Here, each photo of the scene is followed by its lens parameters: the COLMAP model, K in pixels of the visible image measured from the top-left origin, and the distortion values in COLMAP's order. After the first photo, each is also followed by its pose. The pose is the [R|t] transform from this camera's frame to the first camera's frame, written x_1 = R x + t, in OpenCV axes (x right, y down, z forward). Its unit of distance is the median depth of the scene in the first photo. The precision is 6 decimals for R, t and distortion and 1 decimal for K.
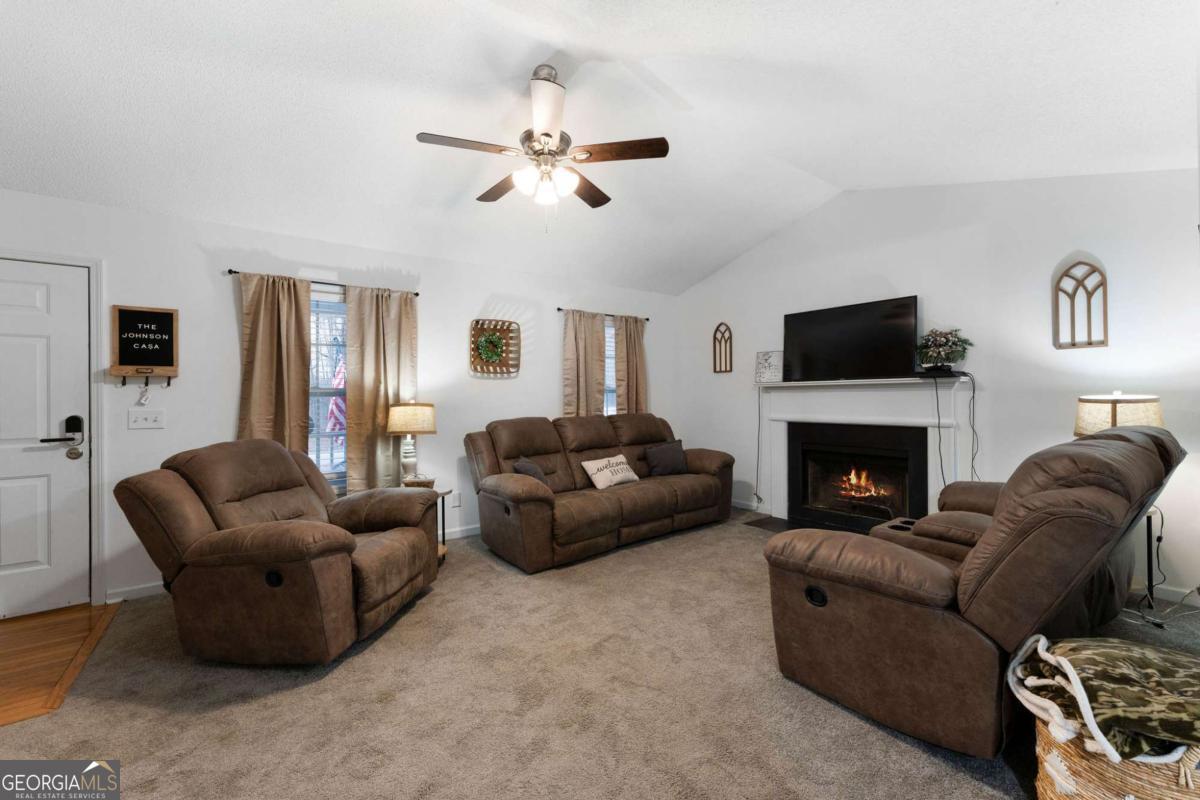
lens RADIAL K [[487.1, 0, 595.6], [0, 487.1, 396.5], [0, 0, 1]] dist [-0.003300, 0.000569]
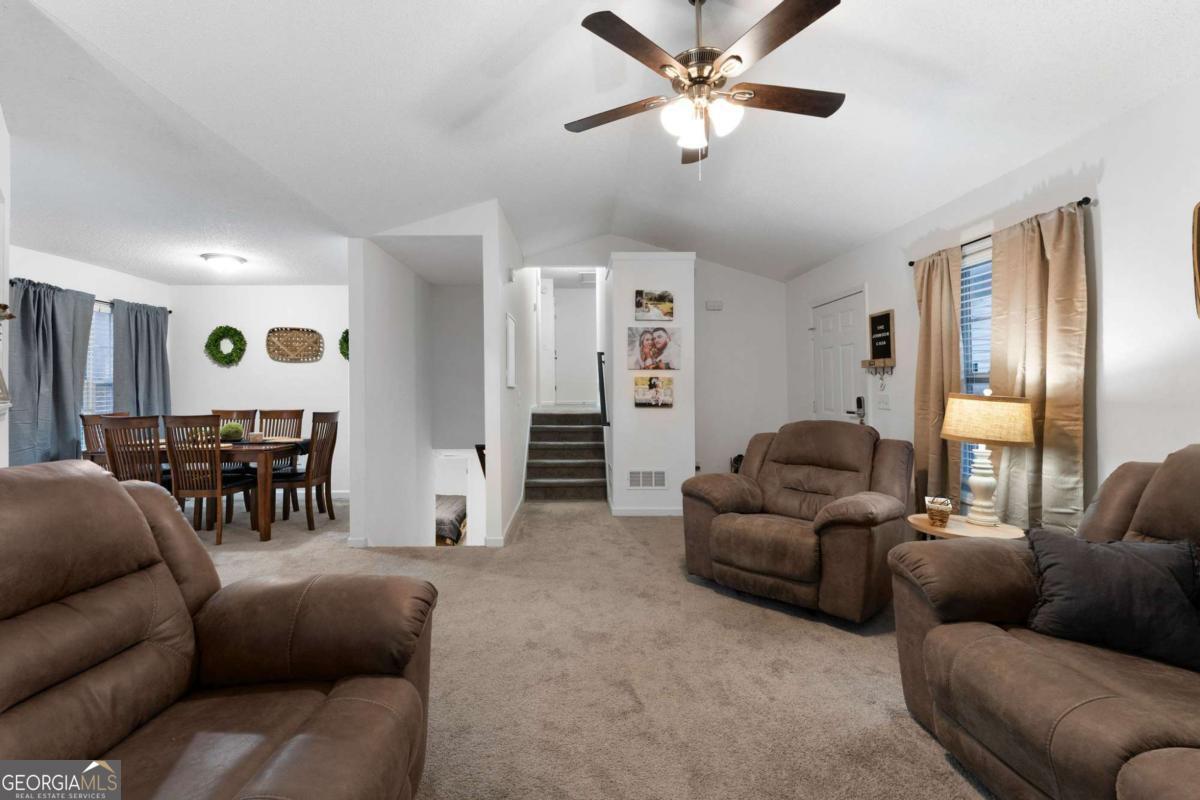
lens RADIAL K [[515.5, 0, 588.2], [0, 515.5, 377.6], [0, 0, 1]] dist [-0.000691, 0.000078]
pose [[-0.588895, -0.001664, -0.808208, 0.468038], [0.014405, 0.999817, -0.012555, -0.006462], [0.808081, -0.019035, -0.588764, 0.911813]]
